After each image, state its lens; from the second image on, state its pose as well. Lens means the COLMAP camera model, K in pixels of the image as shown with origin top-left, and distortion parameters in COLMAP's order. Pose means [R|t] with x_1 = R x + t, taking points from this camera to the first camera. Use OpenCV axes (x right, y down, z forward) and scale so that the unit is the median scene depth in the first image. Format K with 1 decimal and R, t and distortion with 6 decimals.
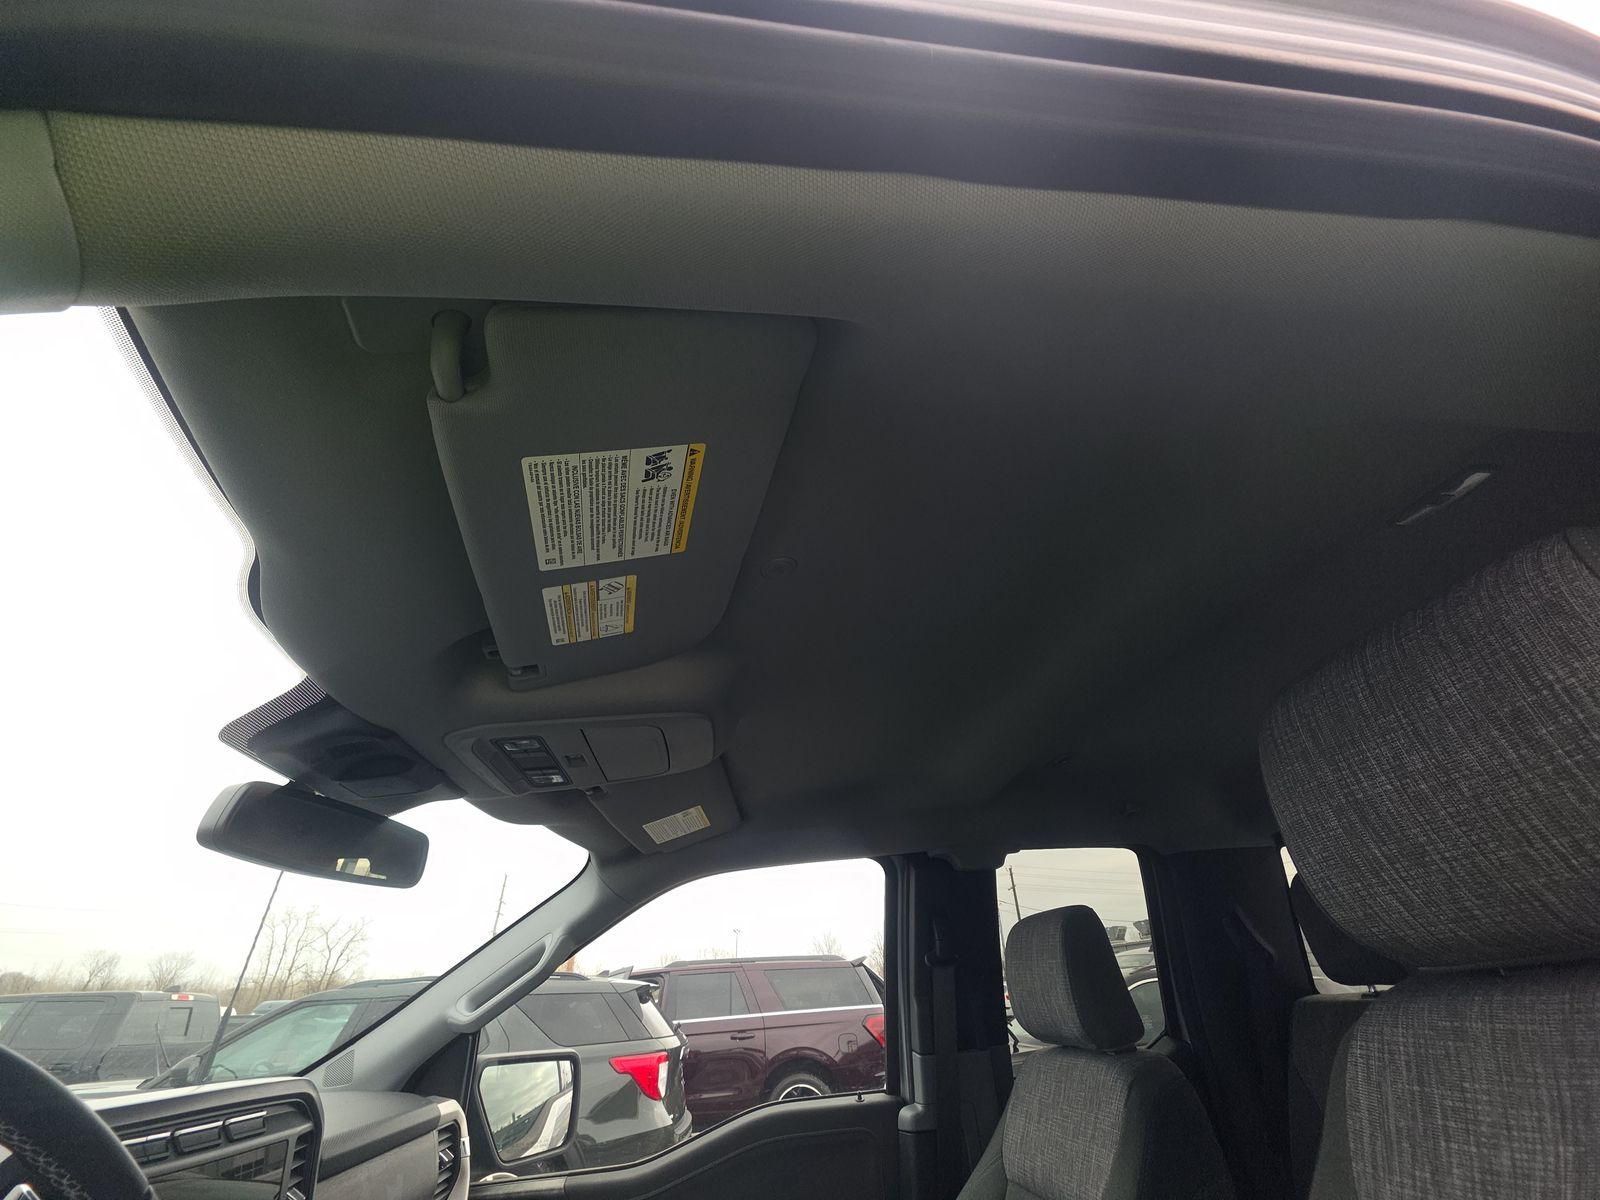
lens RADIAL K [[634.8, 0, 804.4], [0, 634.8, 599.8], [0, 0, 1]] dist [-0.001167, -0.000397]
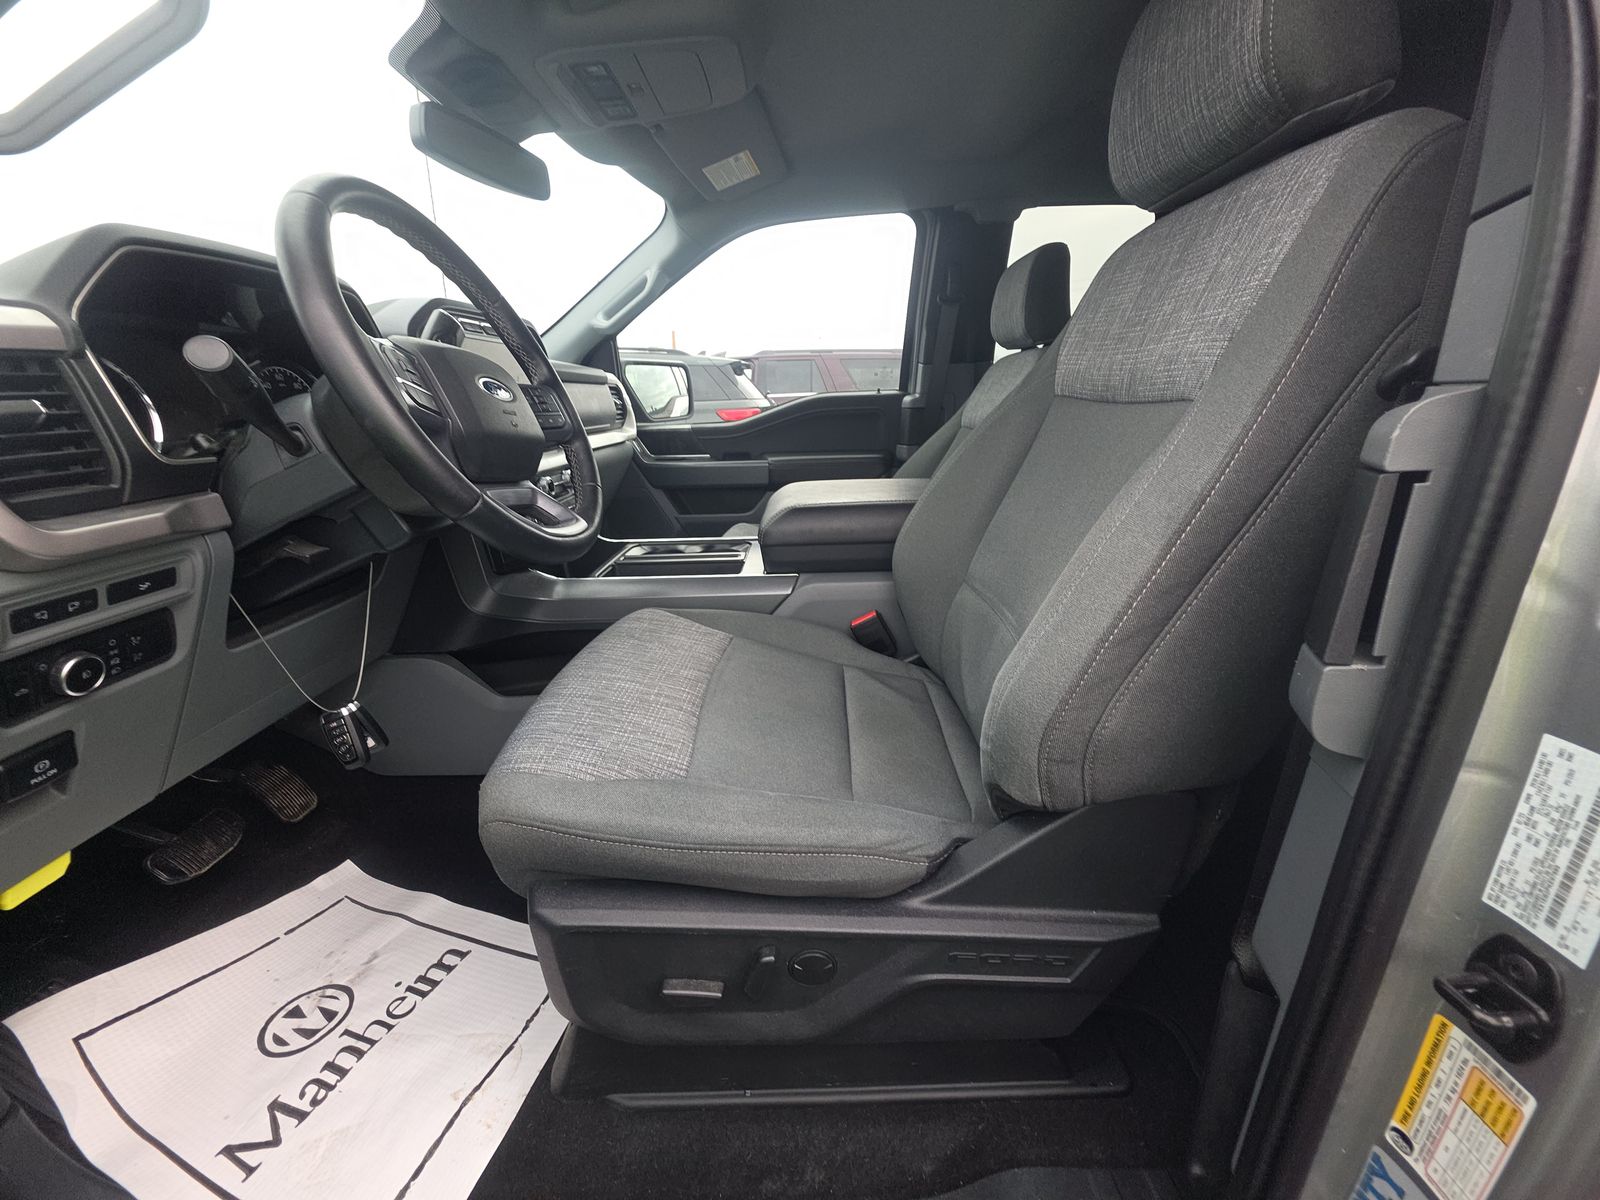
lens RADIAL K [[634.8, 0, 804.3], [0, 634.8, 607.1], [0, 0, 1]] dist [-0.001167, -0.000397]
pose [[0.992223, 0.069338, -0.103373, 0.110640], [0.035227, 0.640104, 0.767480, -0.027257], [0.119385, -0.765153, 0.632683, -0.348811]]
